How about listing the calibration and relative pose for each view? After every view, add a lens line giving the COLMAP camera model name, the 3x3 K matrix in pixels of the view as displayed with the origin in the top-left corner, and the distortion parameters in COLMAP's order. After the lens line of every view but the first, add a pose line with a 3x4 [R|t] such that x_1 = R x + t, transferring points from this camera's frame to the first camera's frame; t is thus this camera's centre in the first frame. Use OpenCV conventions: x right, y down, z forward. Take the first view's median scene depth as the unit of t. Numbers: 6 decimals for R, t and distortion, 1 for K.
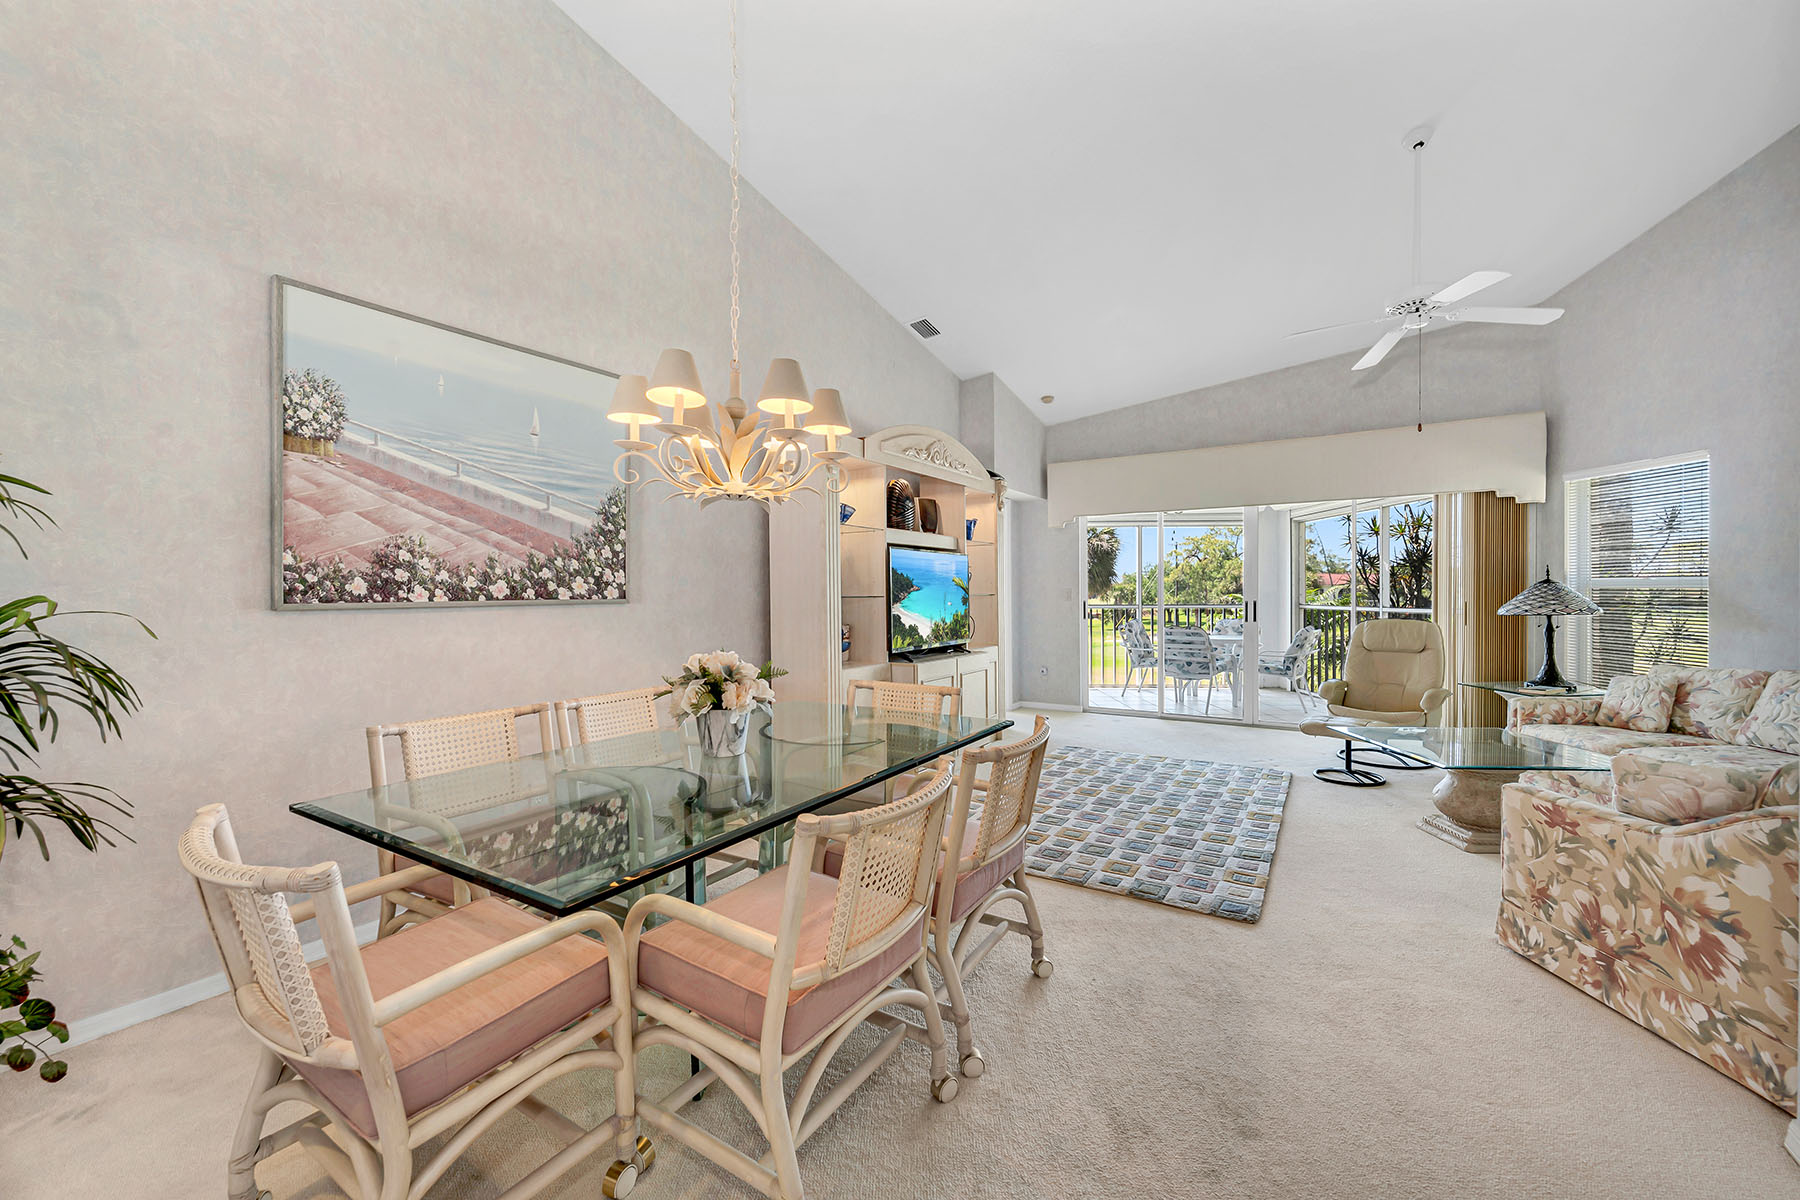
lens RADIAL K [[714.2, 0, 901.8], [0, 714.2, 601.8], [0, 0, 1]] dist [-0.000071, -0.001074]
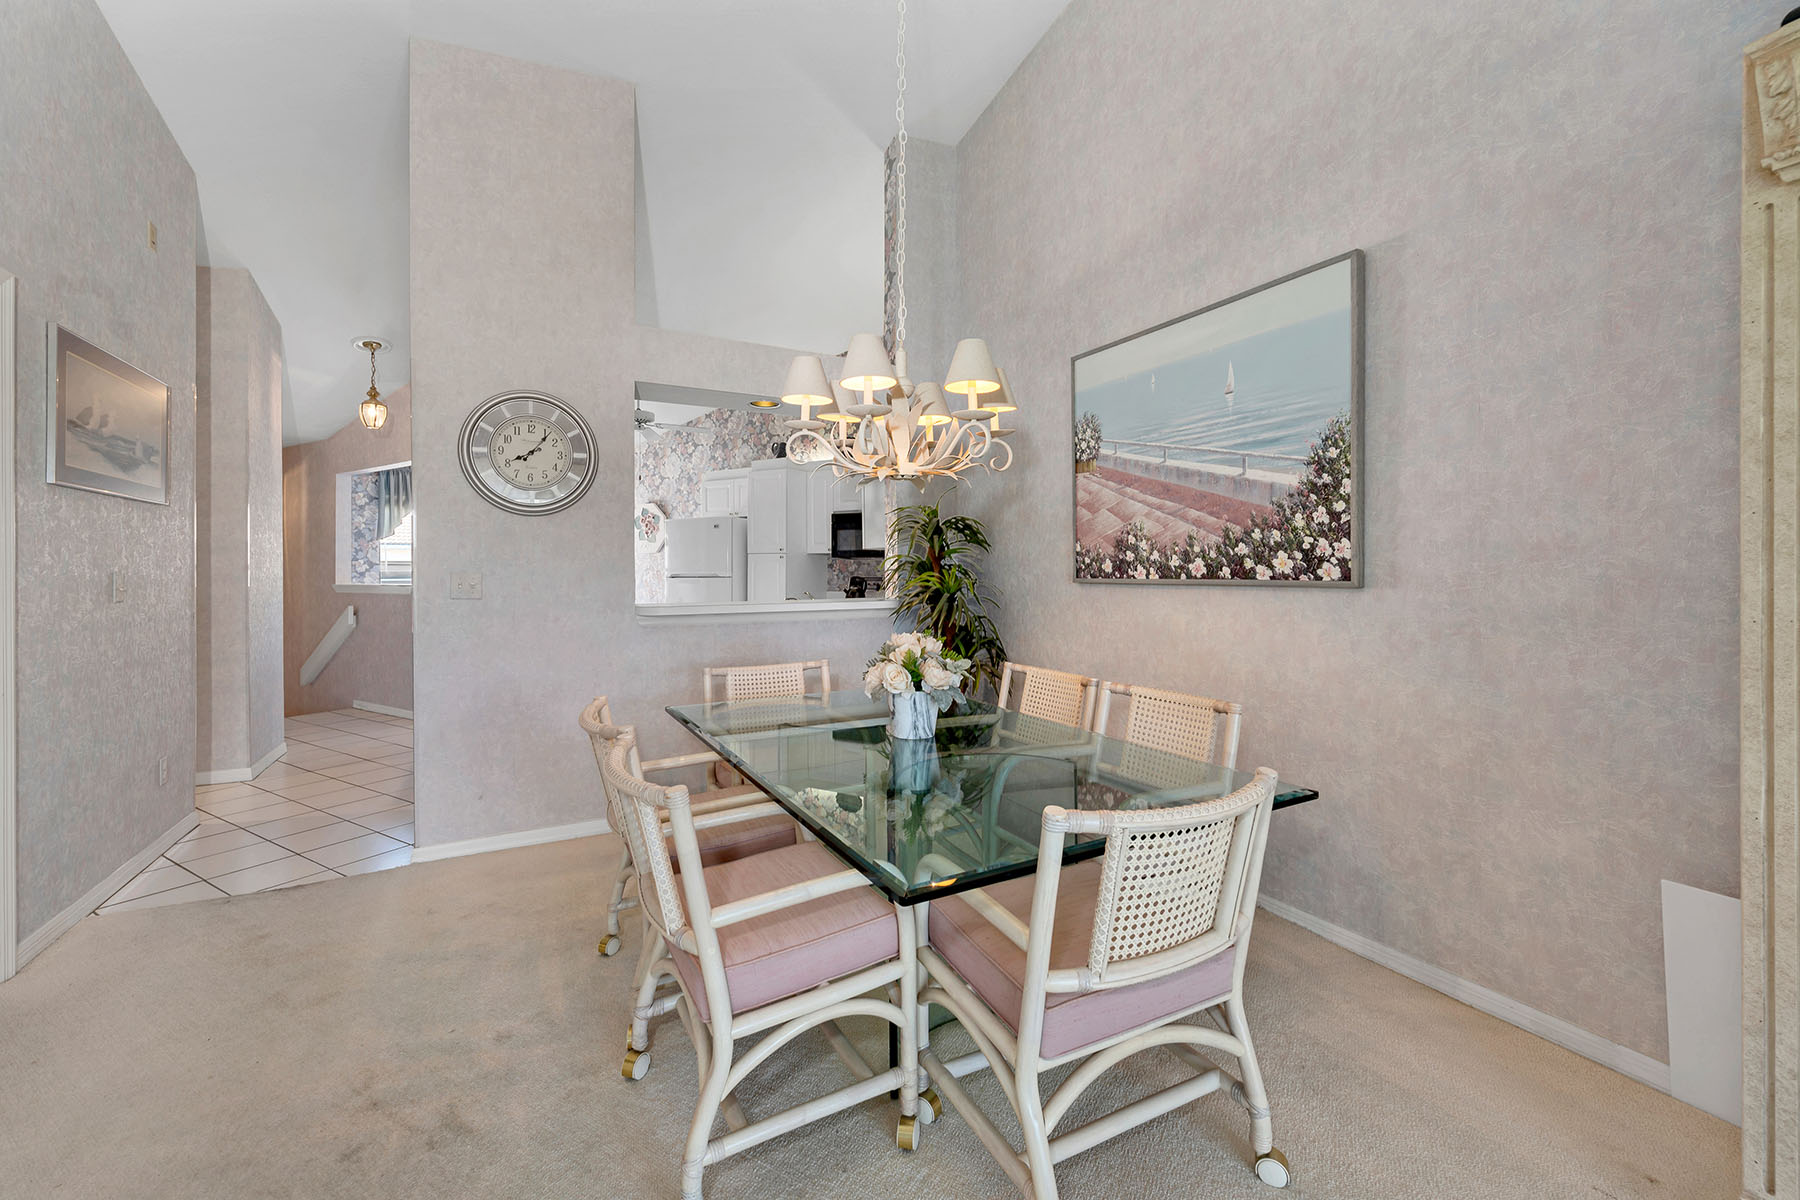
lens RADIAL K [[729.4, 0, 907.9], [0, 729.4, 564.5], [0, 0, 1]] dist [-0.001213, 0.000650]
pose [[-0.485036, 0.001373, -0.874493, 0.427689], [-0.004718, 0.999980, 0.004187, -0.021115], [0.874481, 0.006156, -0.485020, 0.993731]]
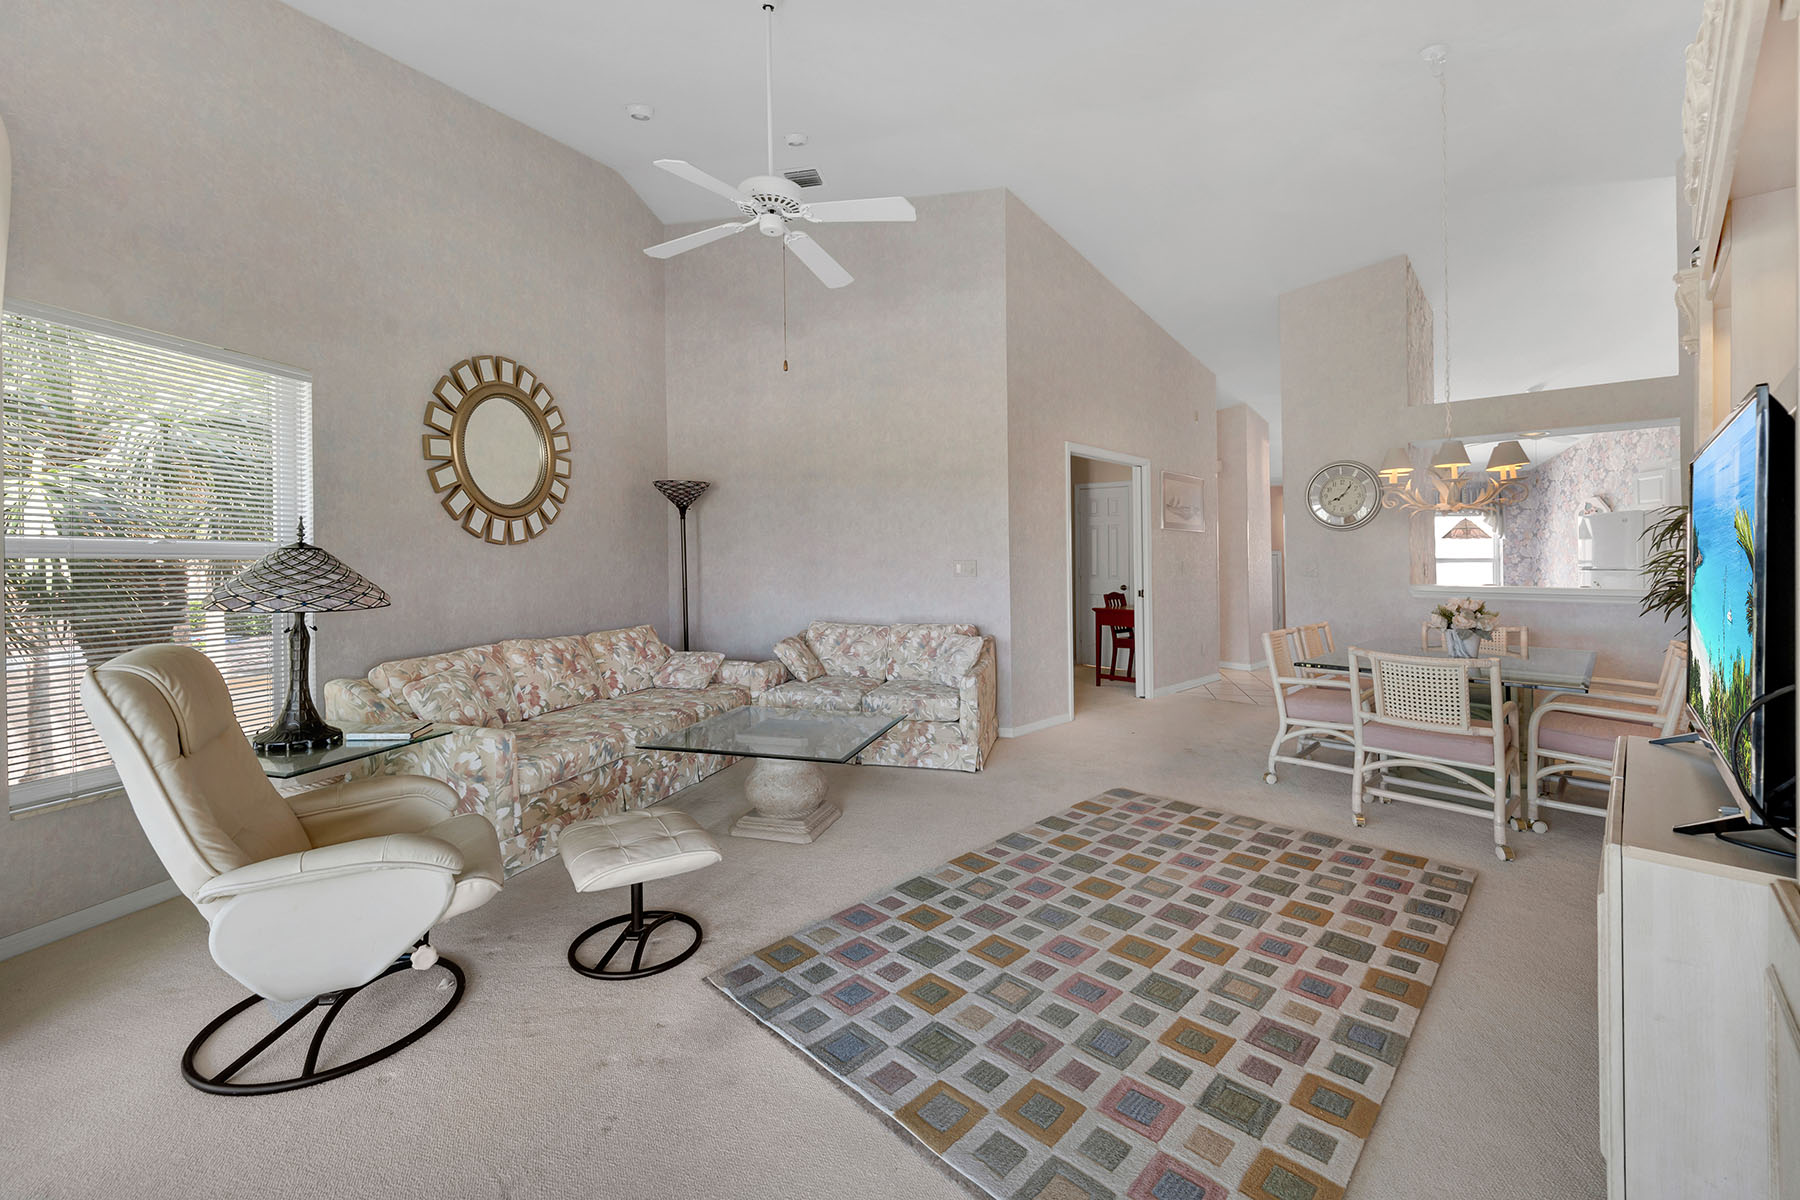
lens RADIAL K [[729.4, 0, 903.9], [0, 729.4, 565.7], [0, 0, 1]] dist [-0.001213, 0.000650]
pose [[-0.976305, -0.001598, 0.216393, 0.469946], [0.002763, 0.999799, 0.019849, -0.035166], [-0.216381, 0.019977, -0.976105, 2.023960]]
